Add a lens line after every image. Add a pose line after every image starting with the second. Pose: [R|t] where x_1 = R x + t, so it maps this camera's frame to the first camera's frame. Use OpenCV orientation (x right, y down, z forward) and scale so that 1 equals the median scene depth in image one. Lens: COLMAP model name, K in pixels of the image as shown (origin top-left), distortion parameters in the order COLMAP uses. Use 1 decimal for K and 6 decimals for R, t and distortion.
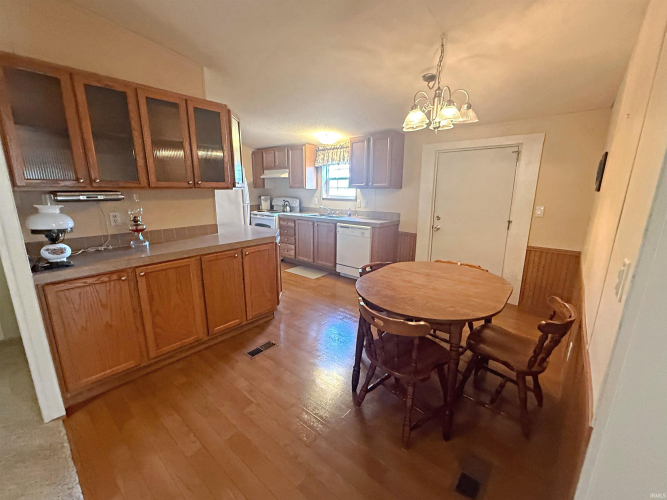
lens RADIAL K [[274.3, 0, 326.7], [0, 274.3, 250.6], [0, 0, 1]] dist [-0.002820, -0.000075]
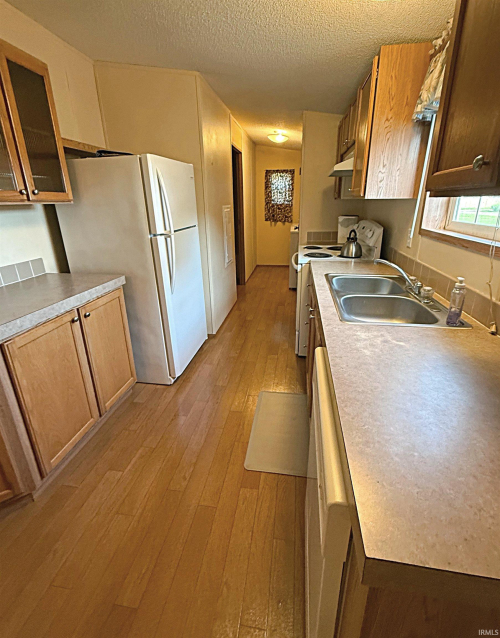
lens RADIAL K [[287.8, 0, 247.5], [0, 287.8, 302.7], [0, 0, 1]] dist [-0.001034, -0.000089]
pose [[0.527046, 0.266582, -0.806942, 0.154908], [-0.169031, 0.963439, 0.207881, -0.141753], [0.832857, 0.026836, 0.552838, 0.645059]]
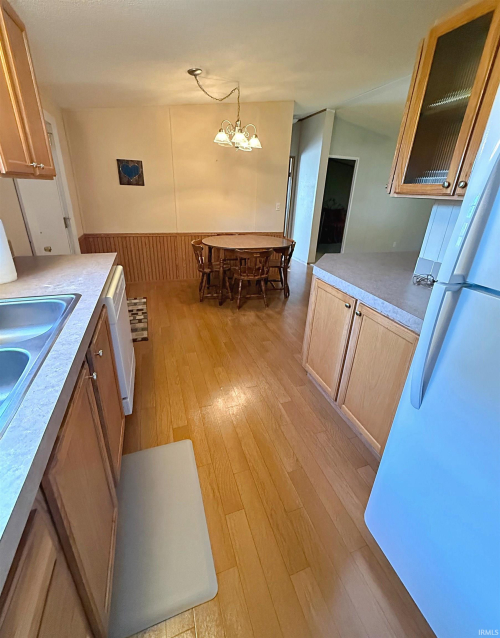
lens RADIAL K [[287.8, 0, 260.5], [0, 287.8, 313.1], [0, 0, 1]] dist [-0.001034, -0.000089]
pose [[-0.876550, -0.231146, 0.422174, -0.203953], [0.056151, 0.822036, 0.566660, -0.208362], [-0.478024, 0.520412, -0.707577, 0.921336]]
